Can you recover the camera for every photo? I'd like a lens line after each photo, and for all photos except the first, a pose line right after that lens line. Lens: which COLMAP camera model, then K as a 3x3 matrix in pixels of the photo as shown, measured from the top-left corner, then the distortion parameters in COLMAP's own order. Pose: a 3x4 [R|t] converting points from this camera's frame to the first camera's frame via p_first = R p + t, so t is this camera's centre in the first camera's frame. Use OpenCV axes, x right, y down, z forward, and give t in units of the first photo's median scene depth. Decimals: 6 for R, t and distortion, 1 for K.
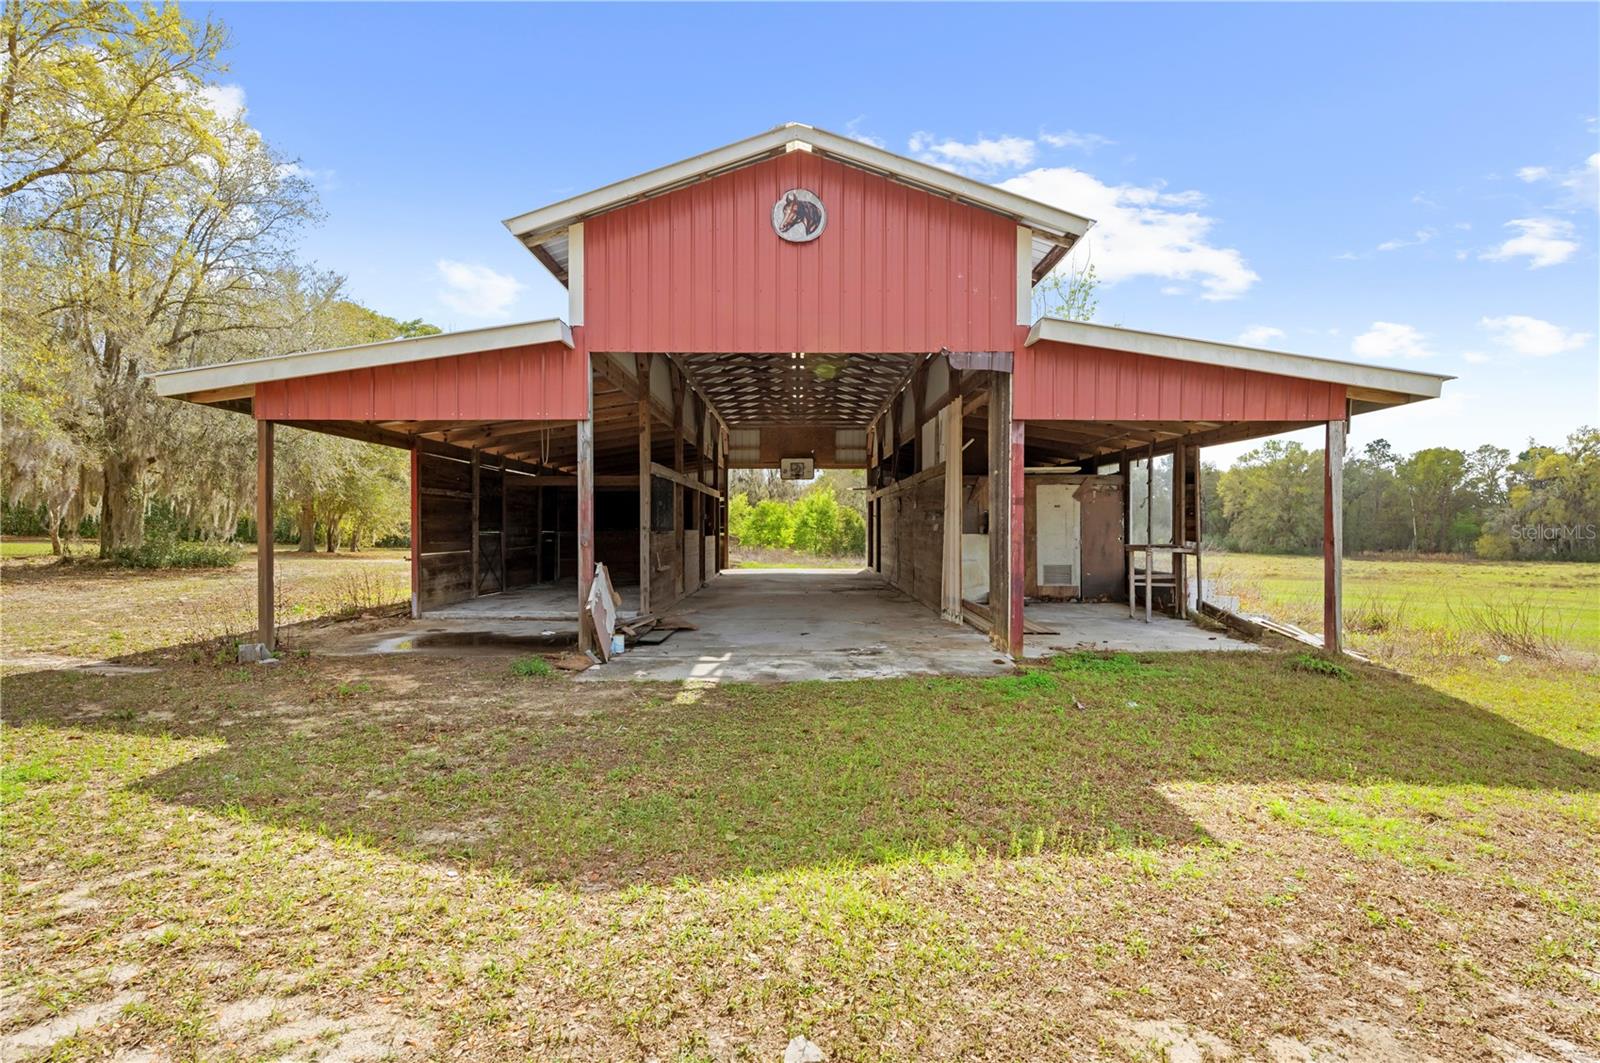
lens RADIAL K [[826.8, 0, 800.0], [0, 826.8, 531.5], [0, 0, 1]] dist [0.000166, -0.000003]
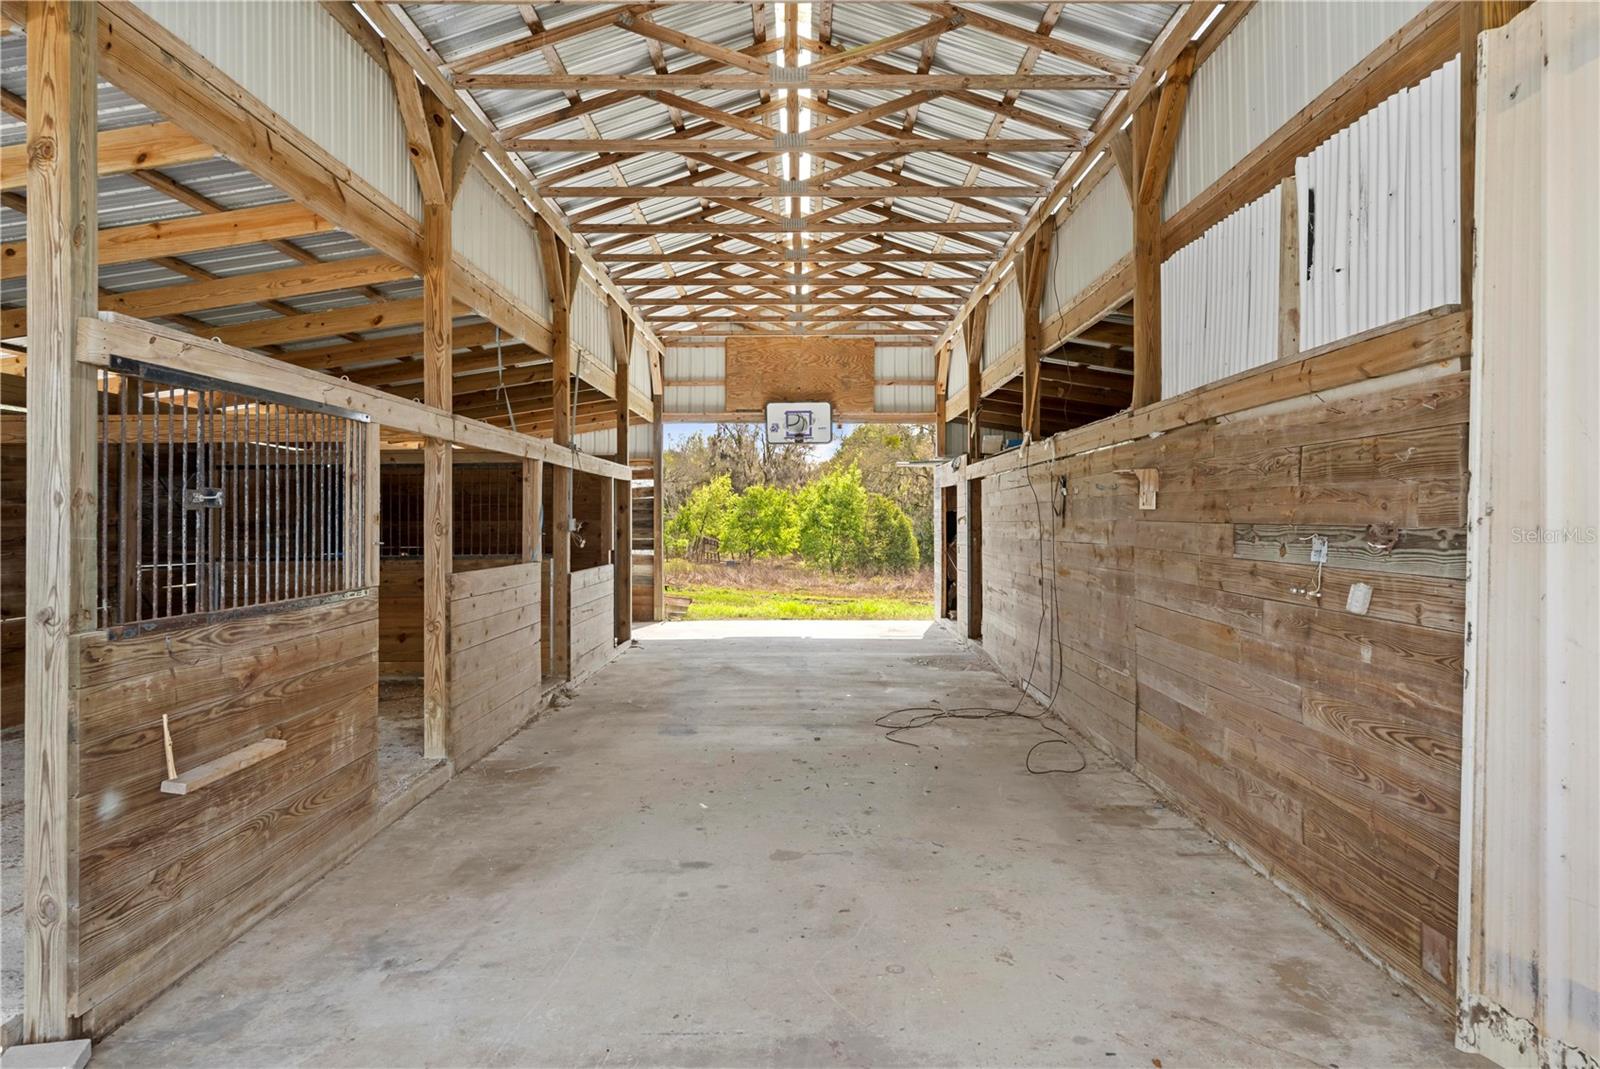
lens RADIAL K [[1110.7, 0, 799.1], [0, 1110.7, 526.8], [0, 0, 1]] dist [-0.000753, -0.000091]
pose [[0.999955, -0.002291, -0.009158, 0.002944], [0.002287, 0.999997, -0.000395, -0.012064], [0.009158, 0.000374, 0.999958, 0.319221]]
